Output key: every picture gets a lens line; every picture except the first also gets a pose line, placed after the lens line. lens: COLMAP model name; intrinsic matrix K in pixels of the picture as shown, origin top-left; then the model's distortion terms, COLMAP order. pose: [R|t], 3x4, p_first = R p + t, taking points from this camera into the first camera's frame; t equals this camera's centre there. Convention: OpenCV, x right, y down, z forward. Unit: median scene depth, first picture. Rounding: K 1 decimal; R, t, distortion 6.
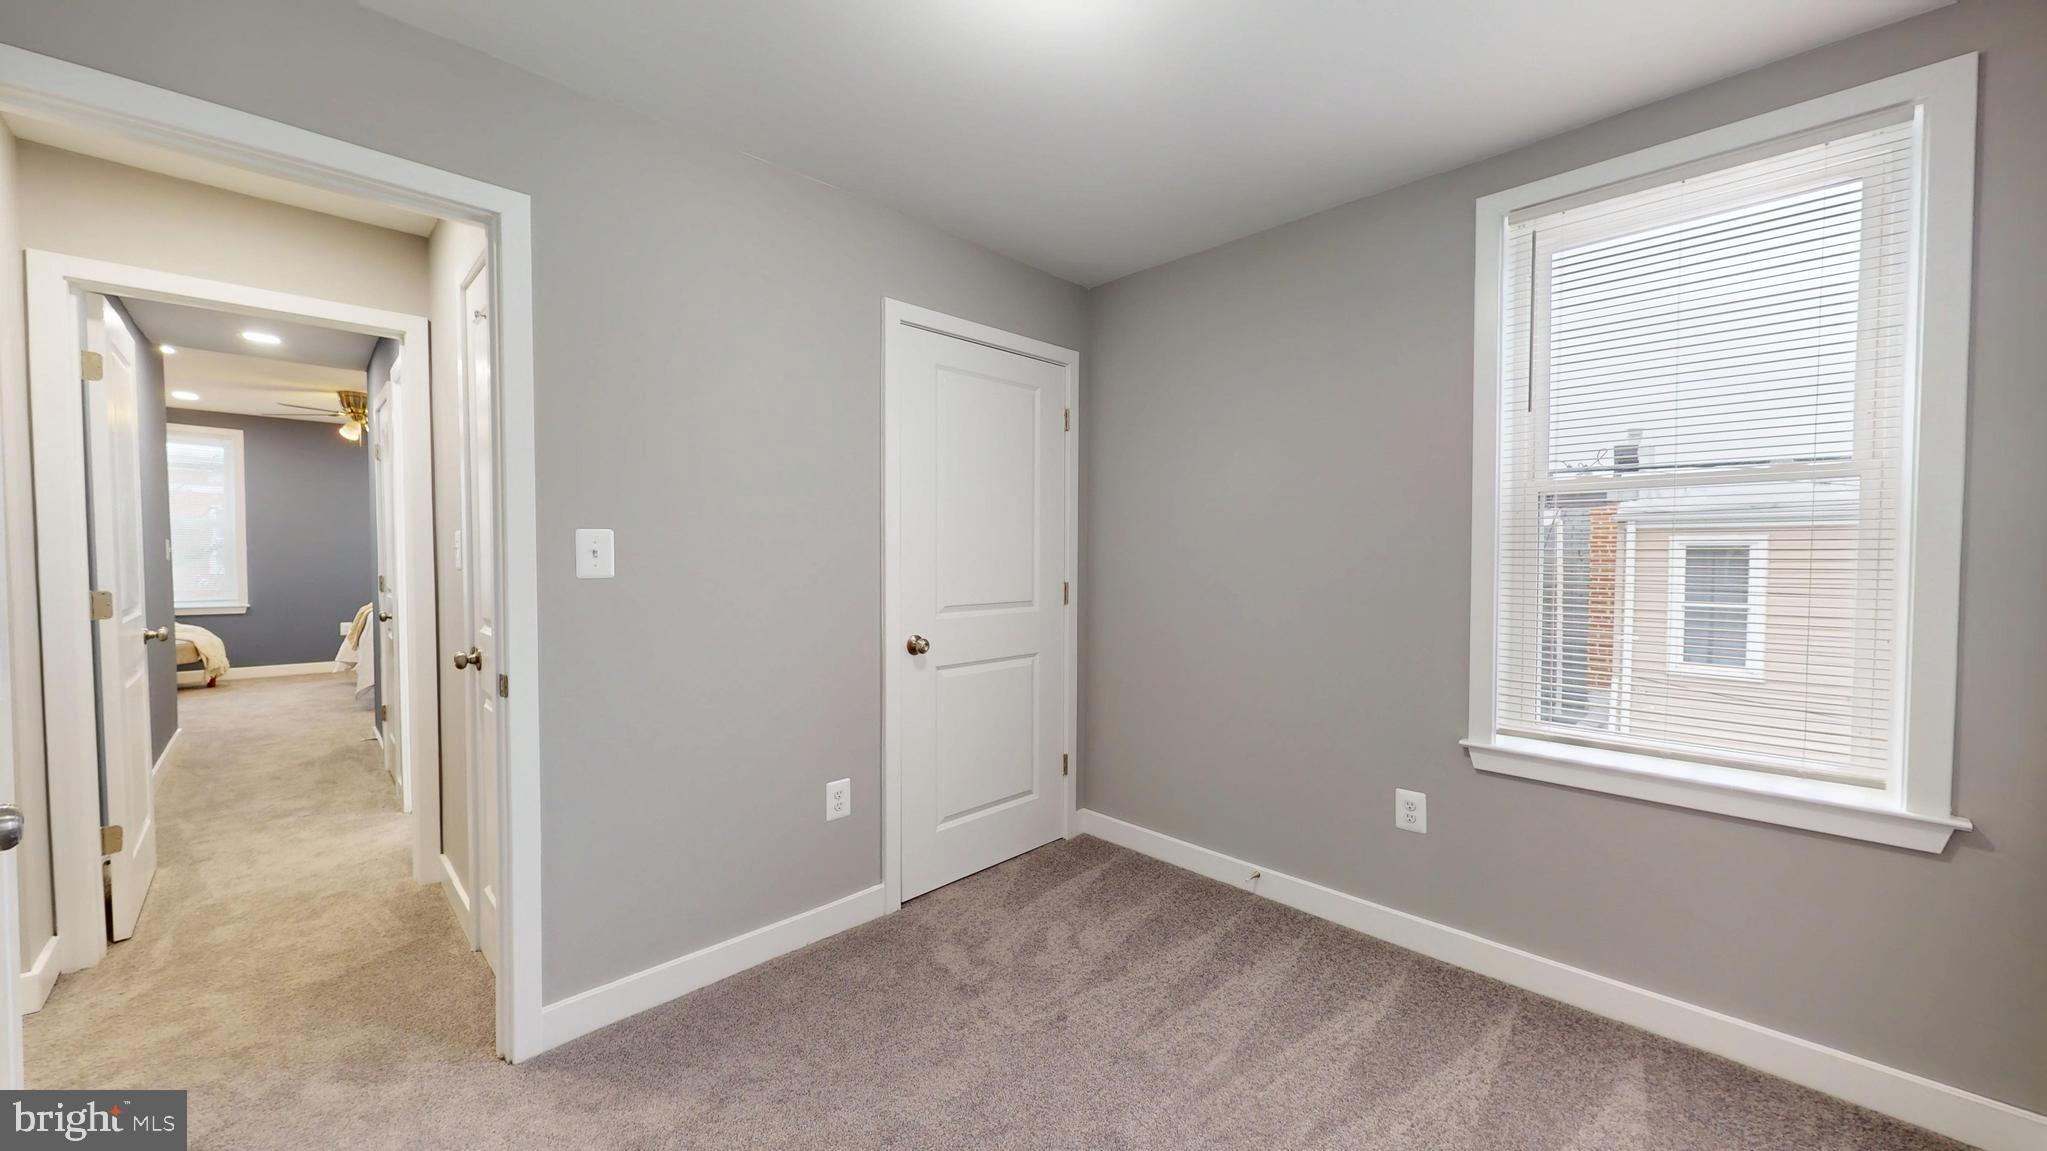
lens RADIAL K [[755.2, 0, 1033.7], [0, 755.2, 577.4], [0, 0, 1]] dist [0.001304, -0.000240]
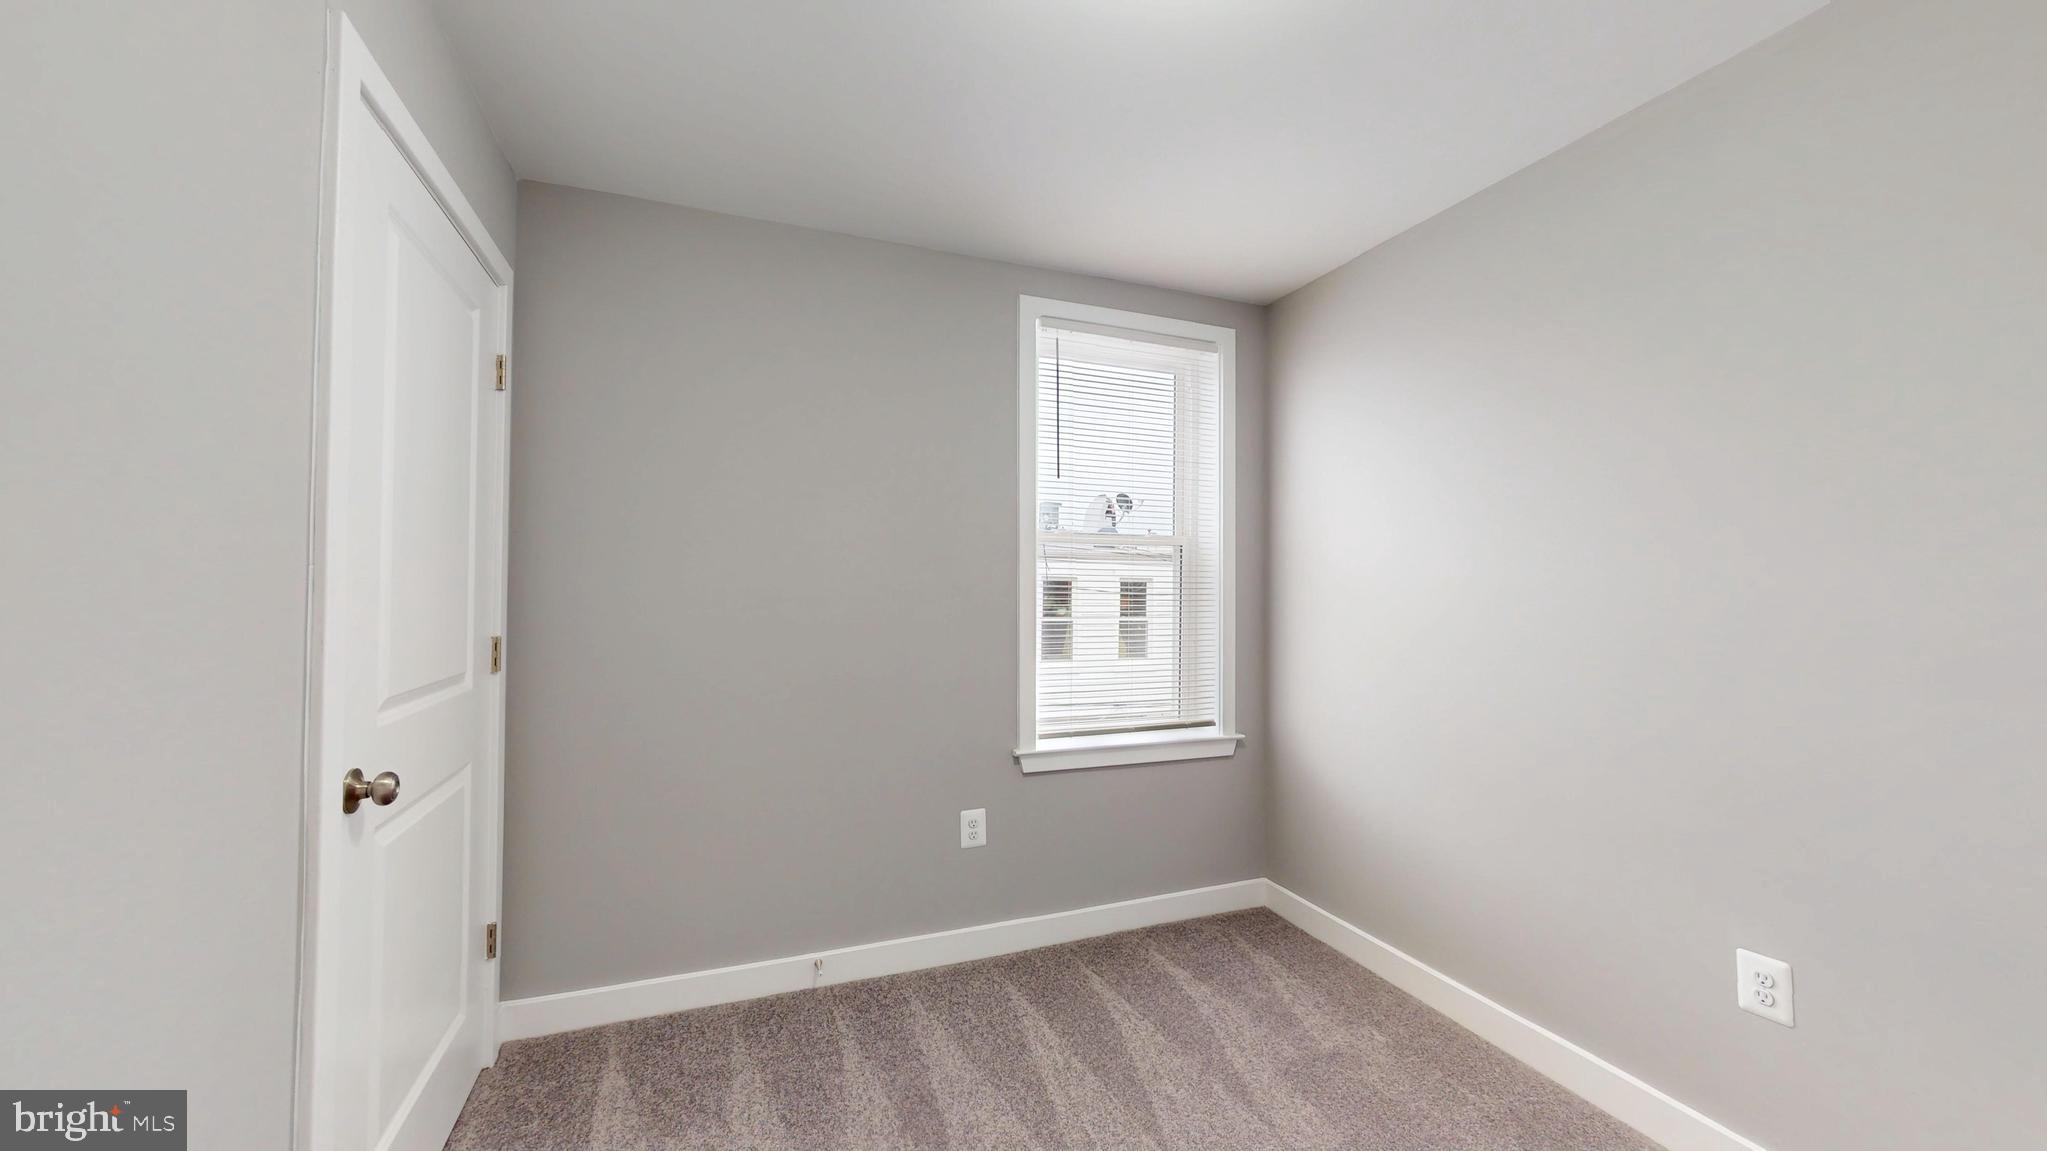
lens RADIAL K [[755.2, 0, 1026.2], [0, 755.2, 571.9], [0, 0, 1]] dist [0.001304, -0.000240]
pose [[0.394995, 0.019623, 0.918474, -0.496201], [0.022141, 0.999278, -0.030871, -0.022736], [-0.918416, 0.032530, 0.394276, 0.524708]]
